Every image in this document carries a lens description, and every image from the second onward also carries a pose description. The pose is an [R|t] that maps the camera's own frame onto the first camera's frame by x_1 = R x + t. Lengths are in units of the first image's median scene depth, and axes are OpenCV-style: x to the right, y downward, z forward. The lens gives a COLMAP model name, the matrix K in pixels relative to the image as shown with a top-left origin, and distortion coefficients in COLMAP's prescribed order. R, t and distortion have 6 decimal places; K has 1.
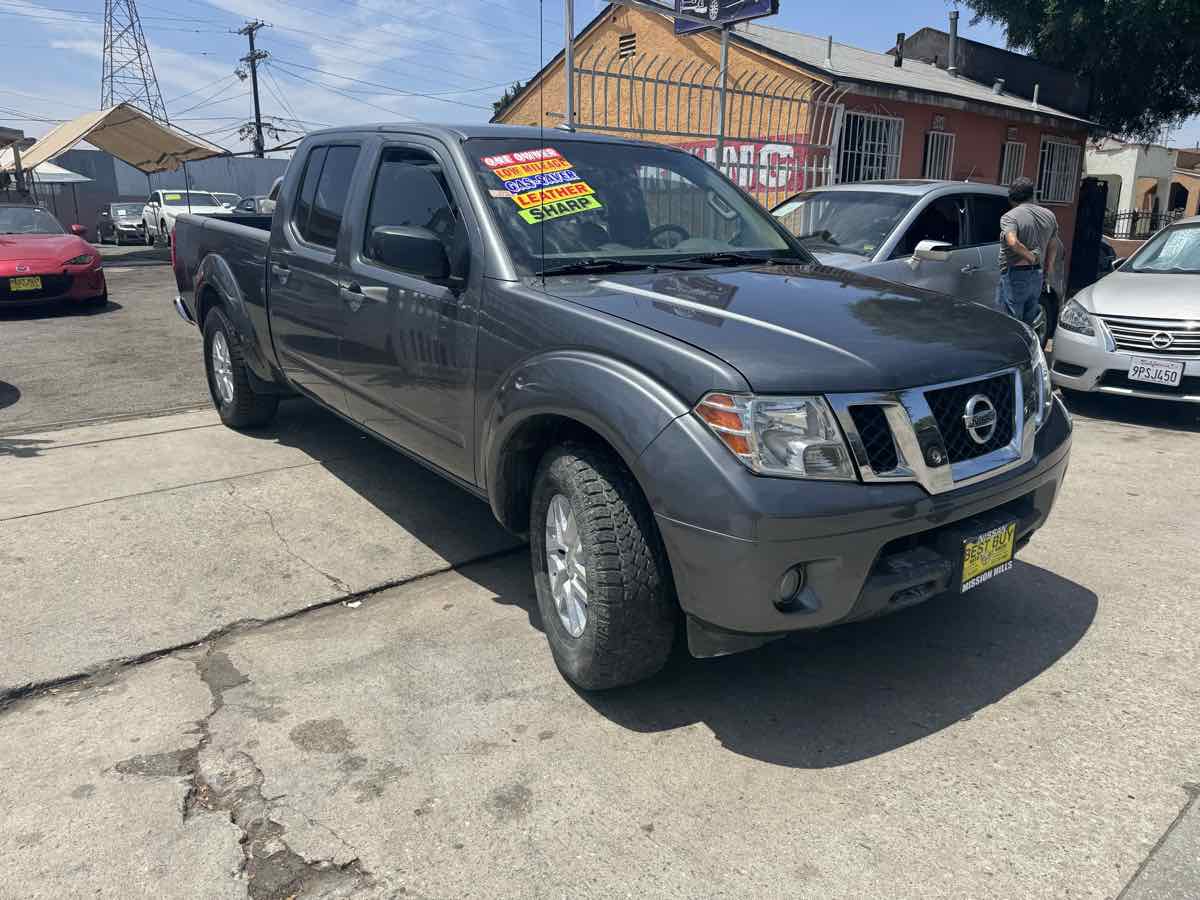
lens RADIAL K [[857.2, 0, 601.9], [0, 857.2, 434.1], [0, 0, 1]] dist [0.000699, -0.003179]
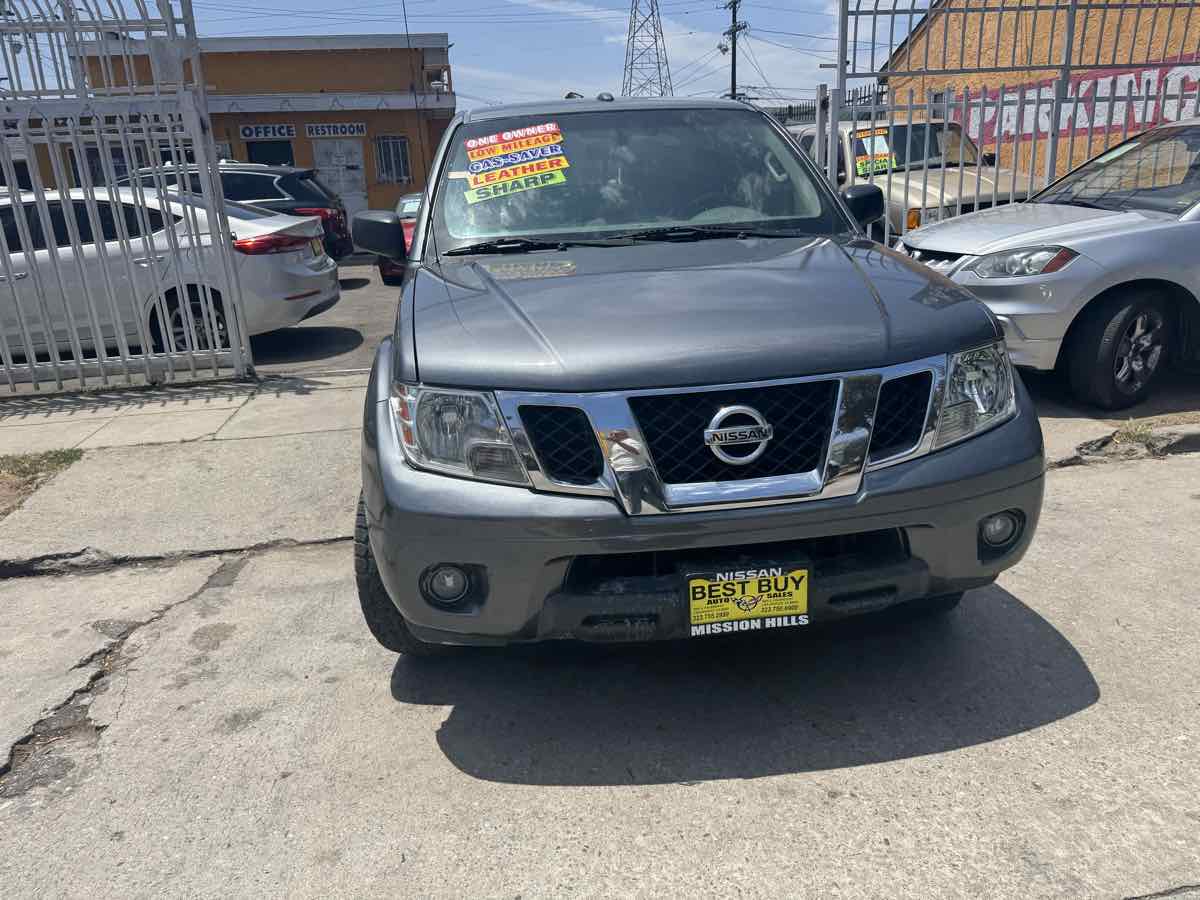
lens RADIAL K [[854.4, 0, 598.8], [0, 854.4, 449.6], [0, 0, 1]] dist [0.010744, -0.013908]
pose [[0.851111, 0.109293, -0.513484, 0.600785], [-0.079402, 0.993637, 0.079881, -0.046206], [0.518947, -0.027216, 0.854373, 0.191428]]
